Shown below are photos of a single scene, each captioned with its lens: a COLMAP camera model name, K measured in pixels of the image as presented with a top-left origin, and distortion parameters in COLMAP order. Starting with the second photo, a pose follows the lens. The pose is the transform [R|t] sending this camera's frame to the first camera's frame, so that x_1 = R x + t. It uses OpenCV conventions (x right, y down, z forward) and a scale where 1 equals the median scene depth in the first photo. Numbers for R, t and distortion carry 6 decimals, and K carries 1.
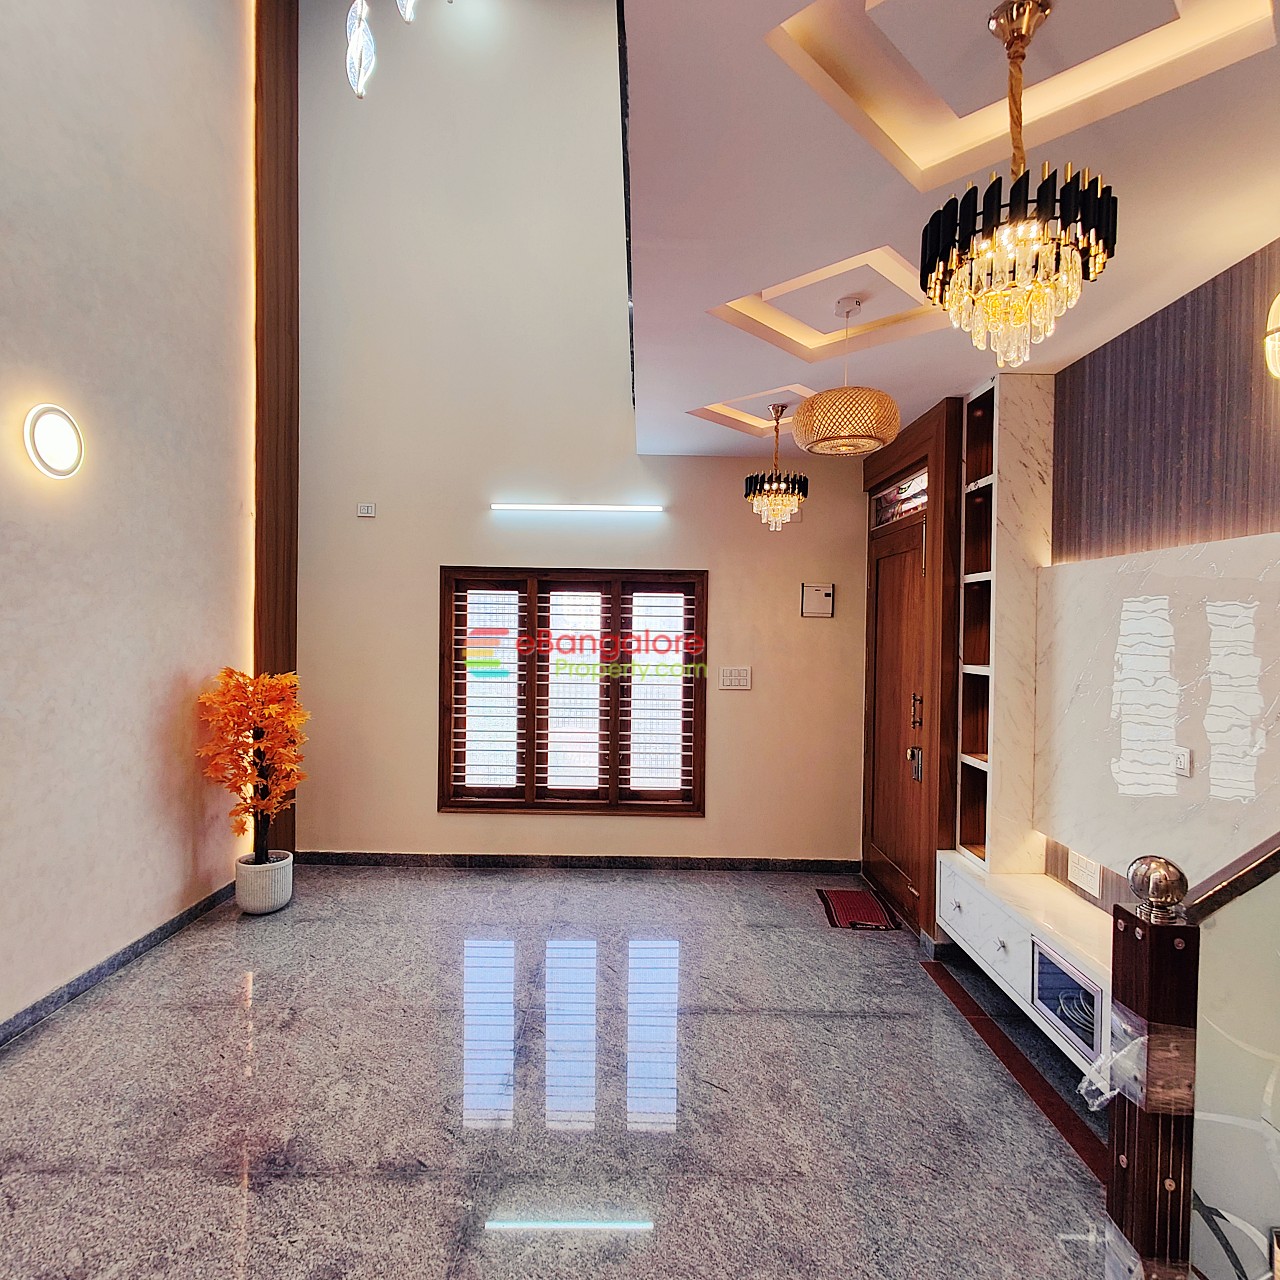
lens RADIAL K [[741.5, 0, 645.0], [0, 741.5, 634.9], [0, 0, 1]] dist [-0.005457, 0.006226]
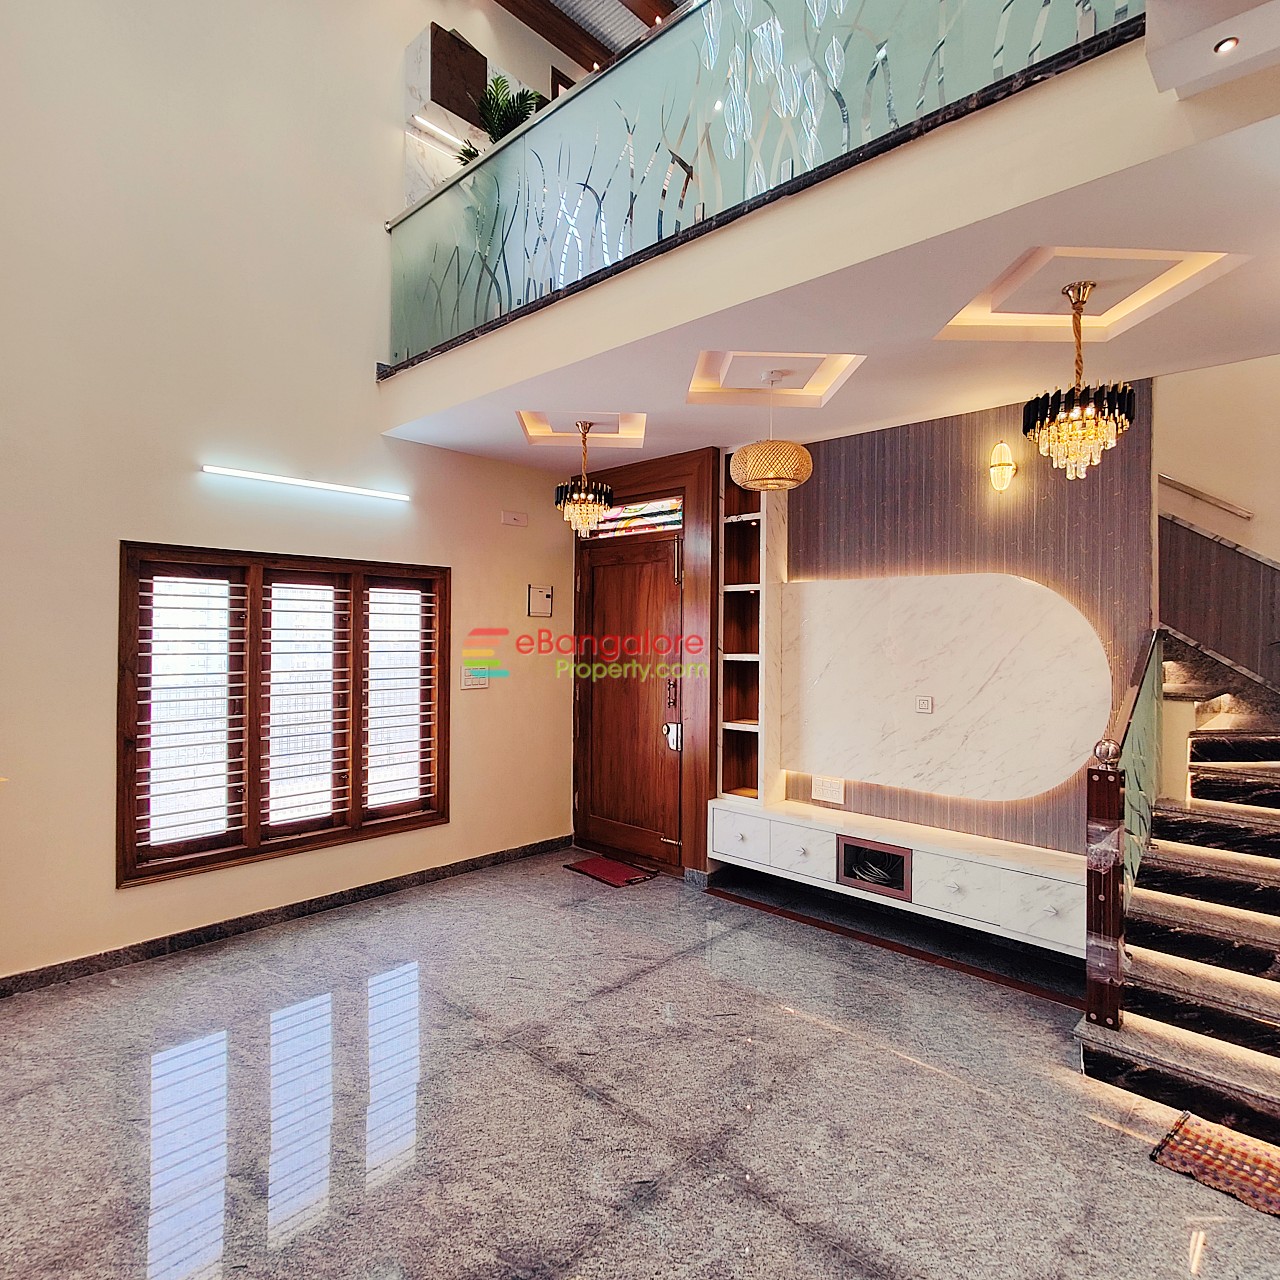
lens RADIAL K [[741.5, 0, 641.3], [0, 741.5, 638.0], [0, 0, 1]] dist [-0.005457, 0.006226]
pose [[0.685182, -0.013473, 0.728247, -0.460246], [0.010774, 0.999907, 0.008362, -0.000476], [-0.728292, 0.002116, 0.685263, 0.157932]]
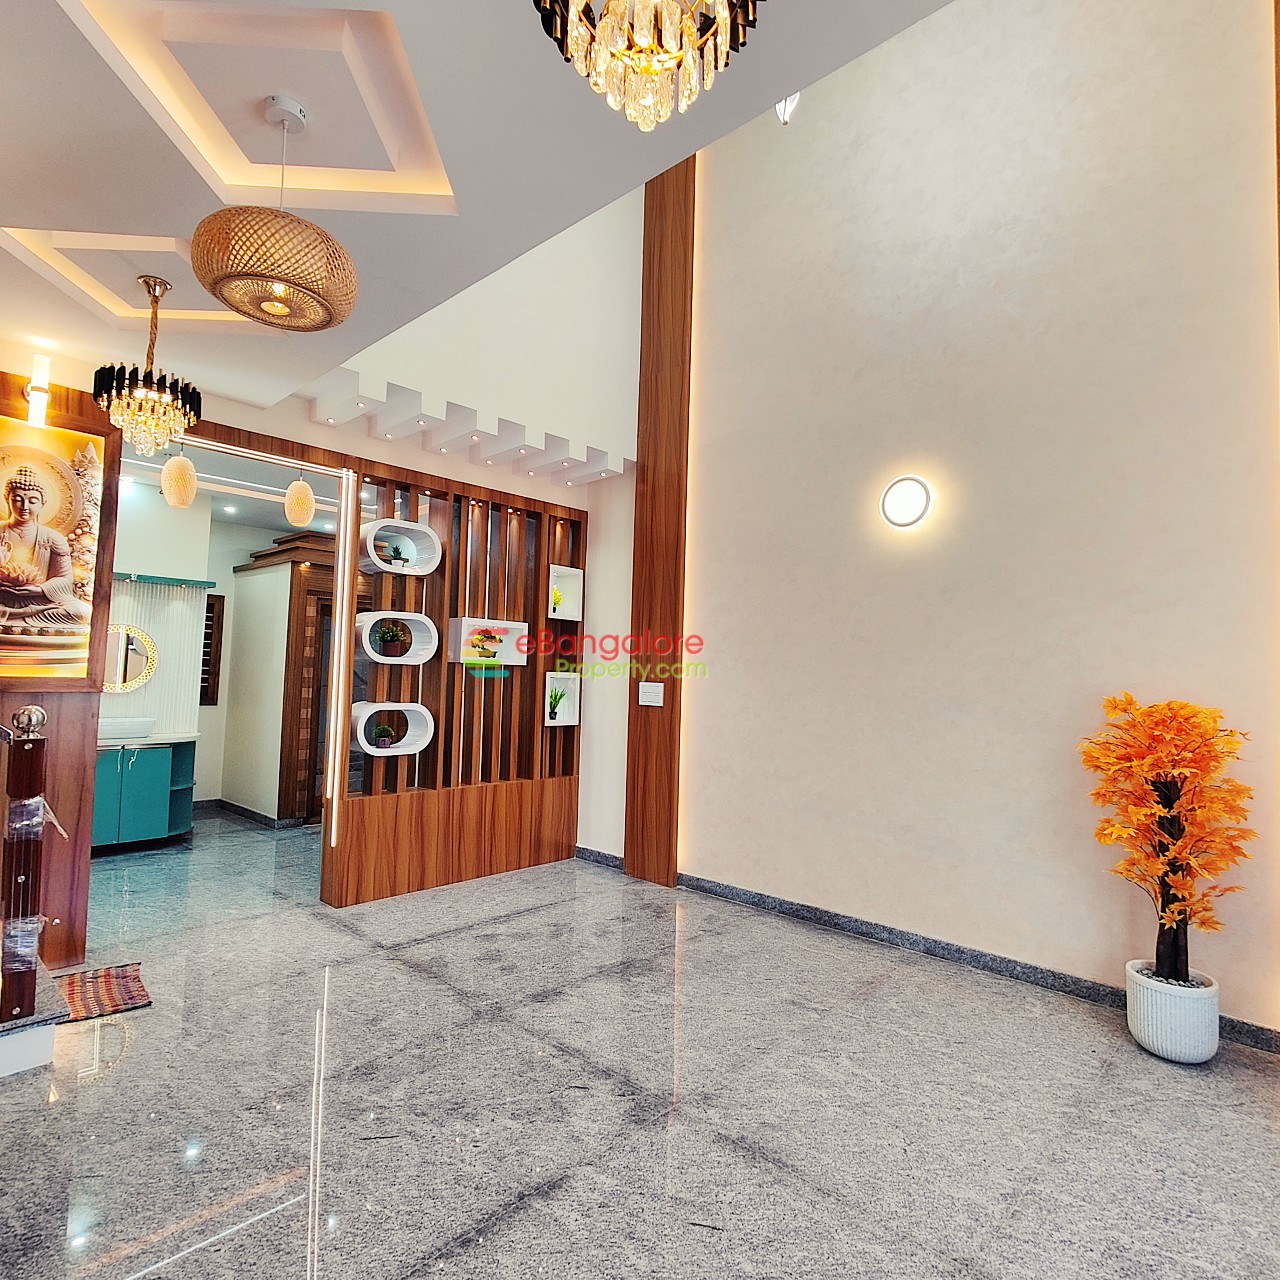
lens RADIAL K [[741.5, 0, 634.5], [0, 741.5, 647.2], [0, 0, 1]] dist [-0.005457, 0.006226]
pose [[-0.686987, -0.061860, -0.724032, 0.288352], [-0.046039, 0.998073, -0.041591, 0.046777], [0.725210, 0.004761, -0.688511, 0.962860]]
